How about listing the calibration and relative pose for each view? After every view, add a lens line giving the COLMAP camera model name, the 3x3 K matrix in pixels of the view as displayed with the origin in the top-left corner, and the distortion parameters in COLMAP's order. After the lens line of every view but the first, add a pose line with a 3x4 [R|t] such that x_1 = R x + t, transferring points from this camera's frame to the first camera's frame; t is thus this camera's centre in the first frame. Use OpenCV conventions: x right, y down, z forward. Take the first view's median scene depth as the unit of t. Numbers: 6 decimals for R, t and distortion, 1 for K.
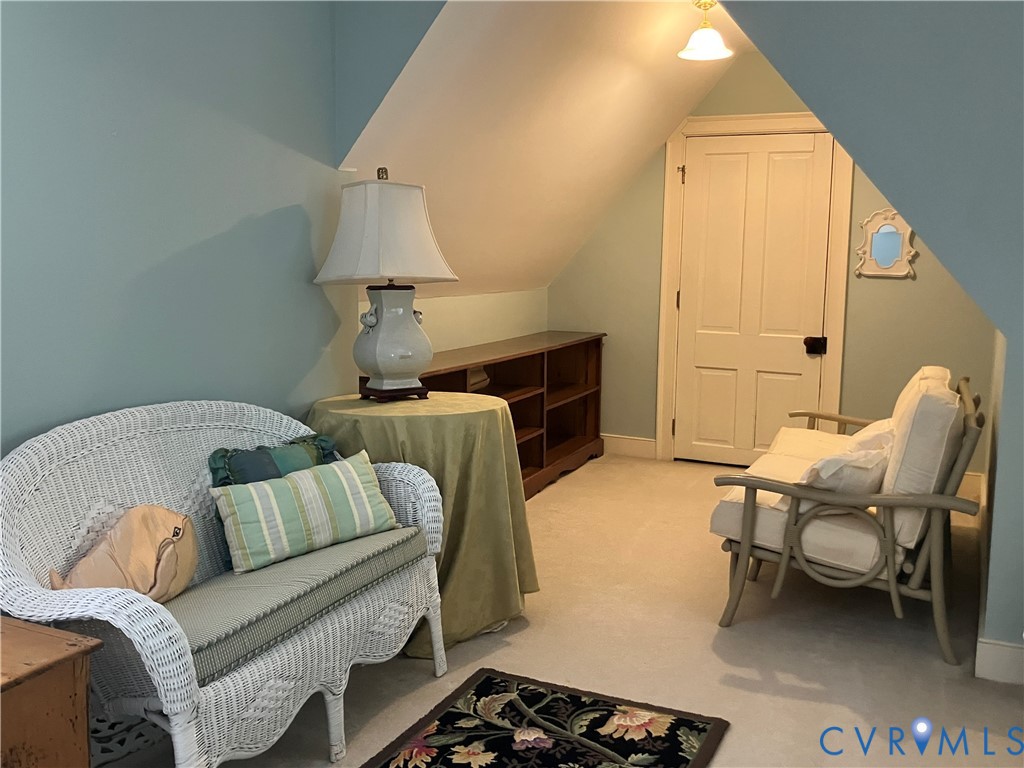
lens RADIAL K [[955.2, 0, 512.0], [0, 955.2, 384.0], [0, 0, 1]] dist [0.009538, 0.003368]
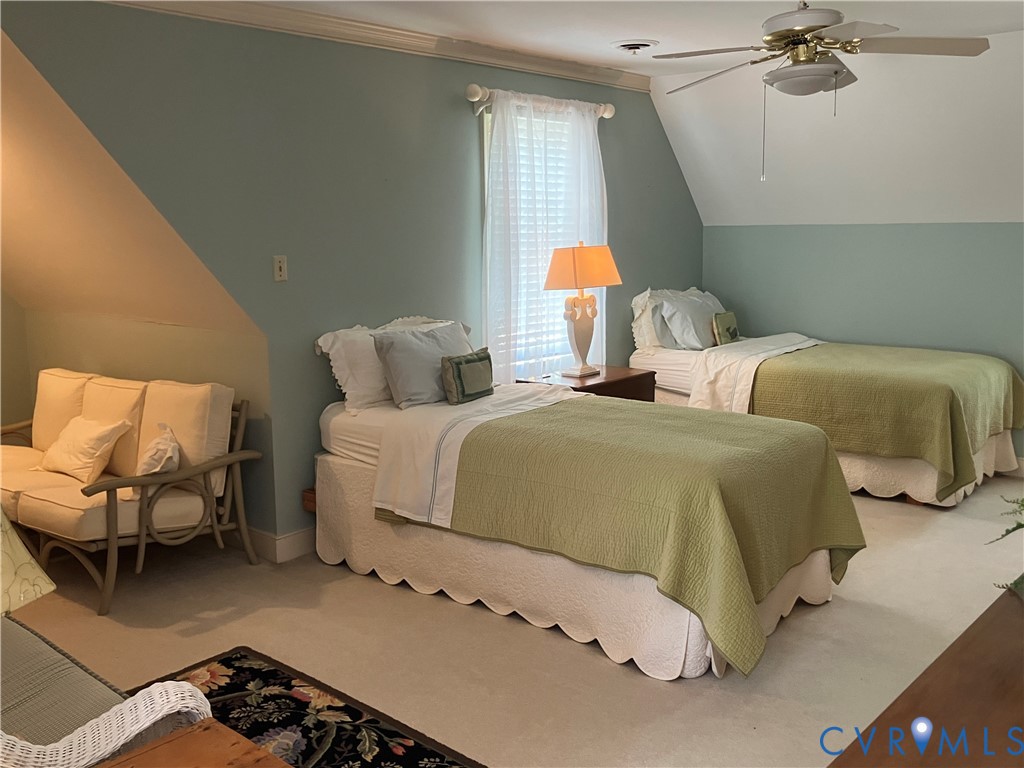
lens RADIAL K [[955.2, 0, 512.0], [0, 955.2, 384.0], [0, 0, 1]] dist [0.009538, 0.003368]
pose [[0.283155, -0.173632, 0.943226, -0.732389], [0.140297, 0.980395, 0.138358, -0.118252], [-0.948757, 0.093155, 0.301964, 0.169876]]
